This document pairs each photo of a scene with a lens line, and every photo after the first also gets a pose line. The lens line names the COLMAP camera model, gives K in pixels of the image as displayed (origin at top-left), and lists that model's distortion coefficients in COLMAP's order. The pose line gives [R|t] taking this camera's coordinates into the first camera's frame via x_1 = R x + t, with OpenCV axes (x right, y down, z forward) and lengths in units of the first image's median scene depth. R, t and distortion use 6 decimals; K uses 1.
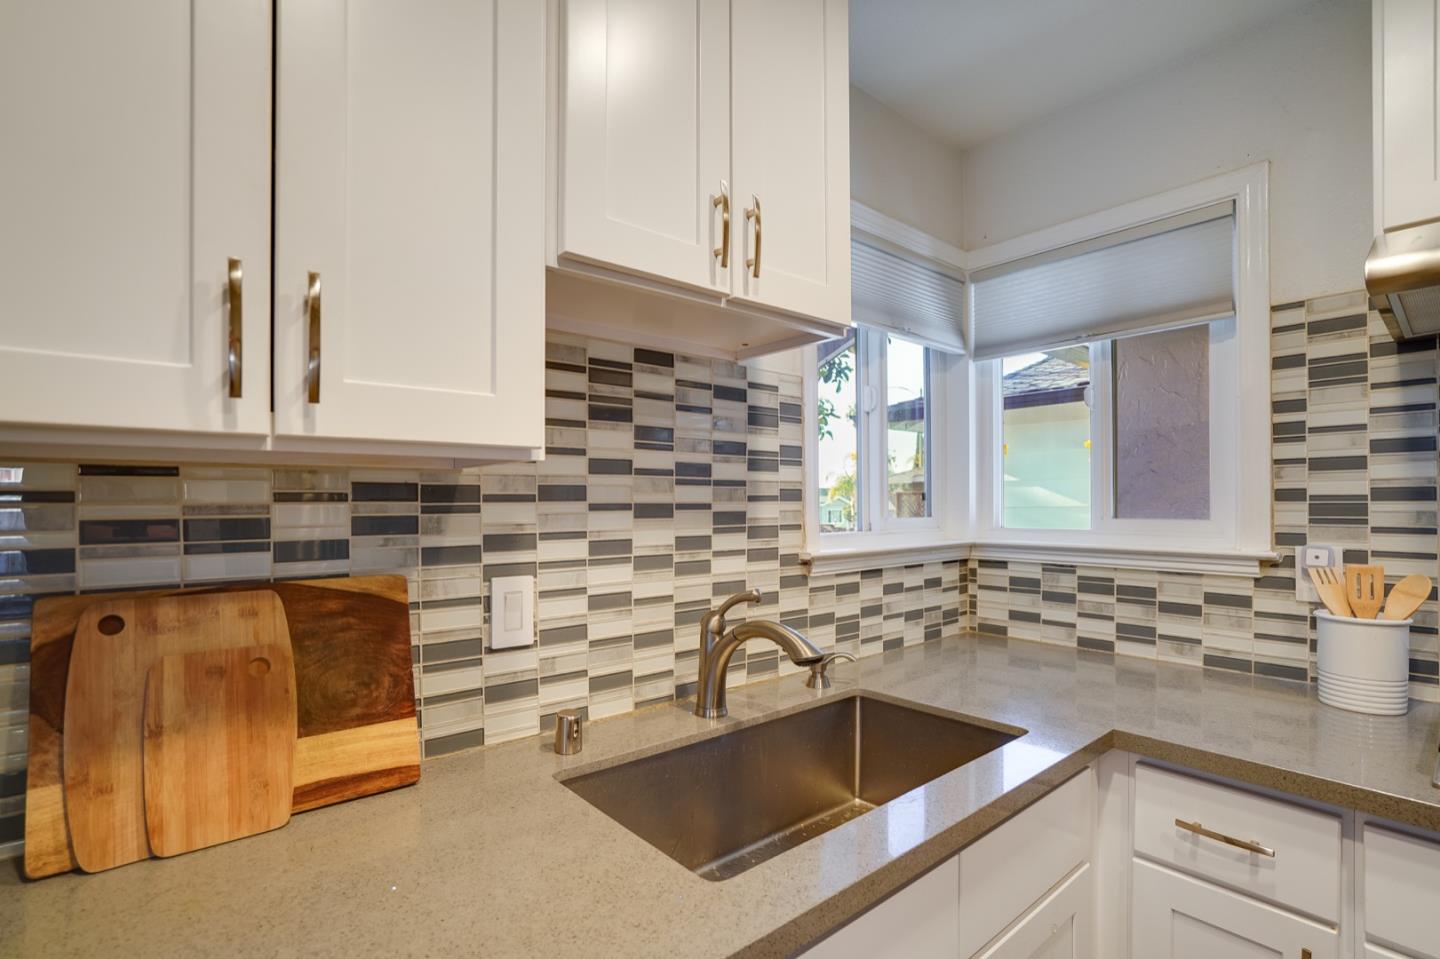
lens RADIAL K [[674.1, 0, 715.5], [0, 674.1, 505.0], [0, 0, 1]] dist [-0.049066, 0.021861]
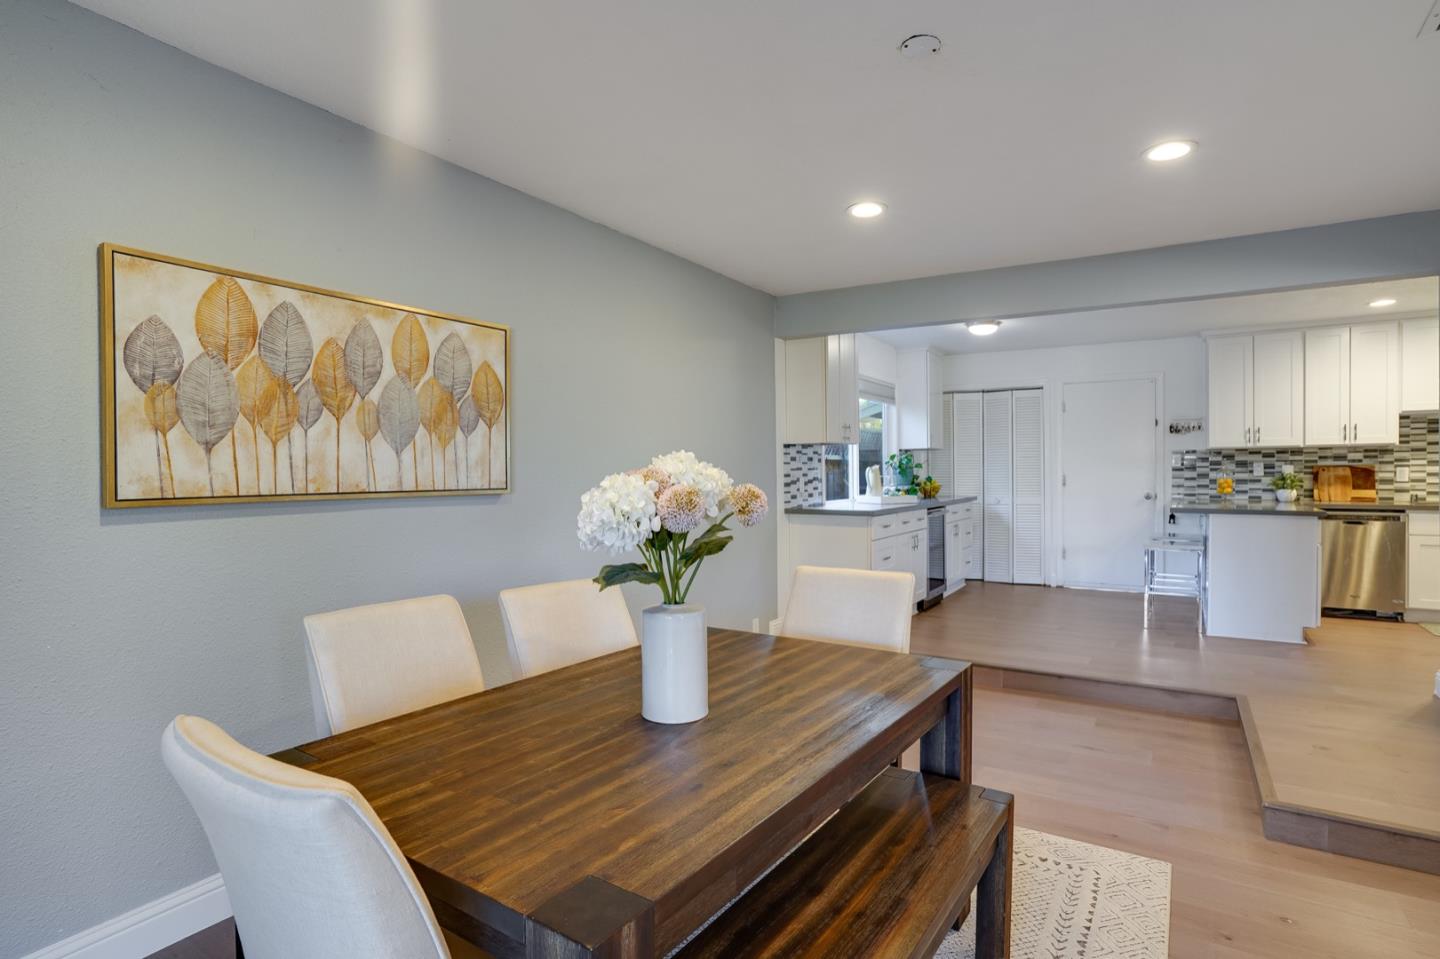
lens RADIAL K [[737.2, 0, 724.4], [0, 737.2, 481.3], [0, 0, 1]] dist [-0.052310, 0.029947]
pose [[0.303371, 0.010675, -0.952813, 2.625708], [0.001682, 0.999930, 0.011739, 0.114216], [0.952871, -0.005163, 0.303332, -4.347325]]
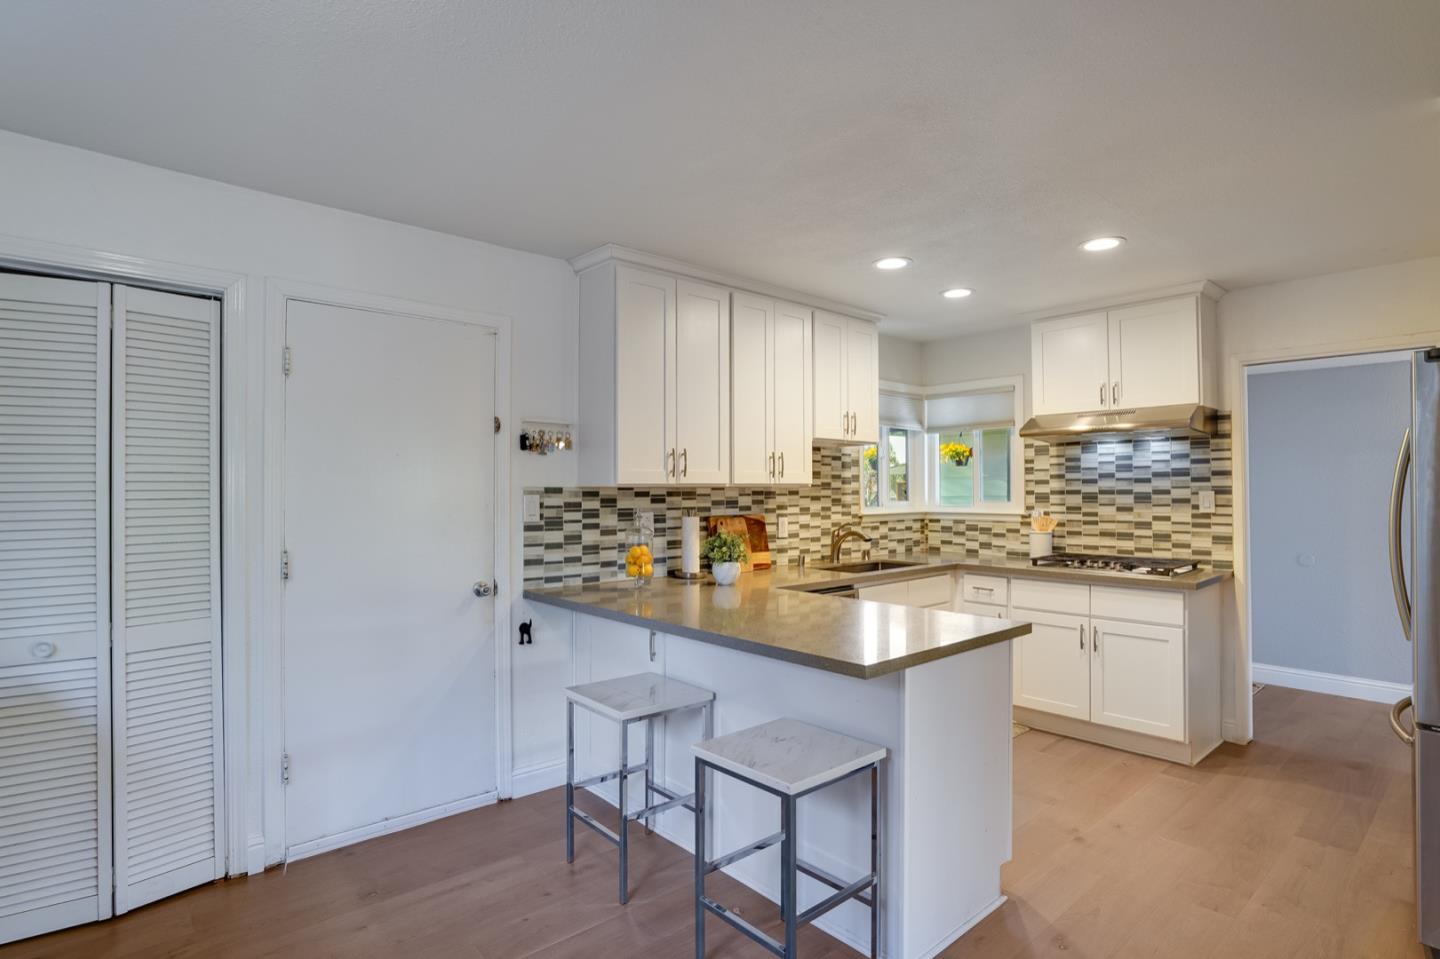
lens RADIAL K [[737.2, 0, 724.4], [0, 737.2, 481.3], [0, 0, 1]] dist [-0.052310, 0.029947]
pose [[0.999572, 0.000291, 0.029260, -0.589494], [0.000168, 0.999877, -0.015665, -0.015831], [-0.029261, 0.015663, 0.999449, -2.304503]]
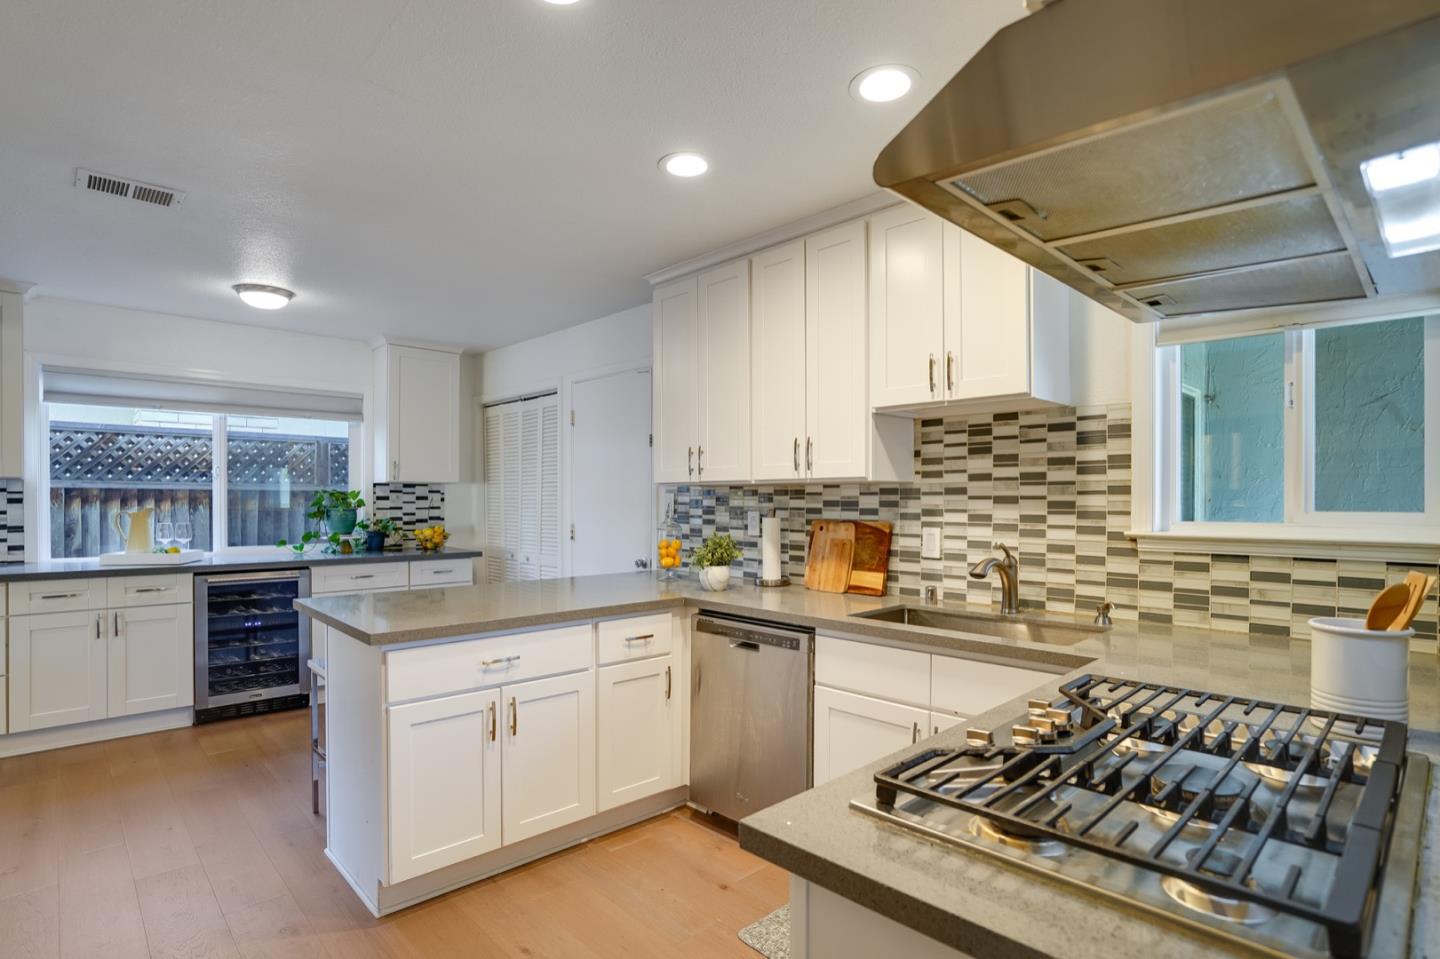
lens RADIAL K [[724.9, 0, 729.4], [0, 724.9, 496.0], [0, 0, 1]] dist [-0.034353, 0.020629]
pose [[0.079111, -0.001448, -0.996865, 1.752023], [-0.005318, 0.999984, -0.001874, 0.005510], [0.996852, 0.005449, 0.079102, 0.087429]]
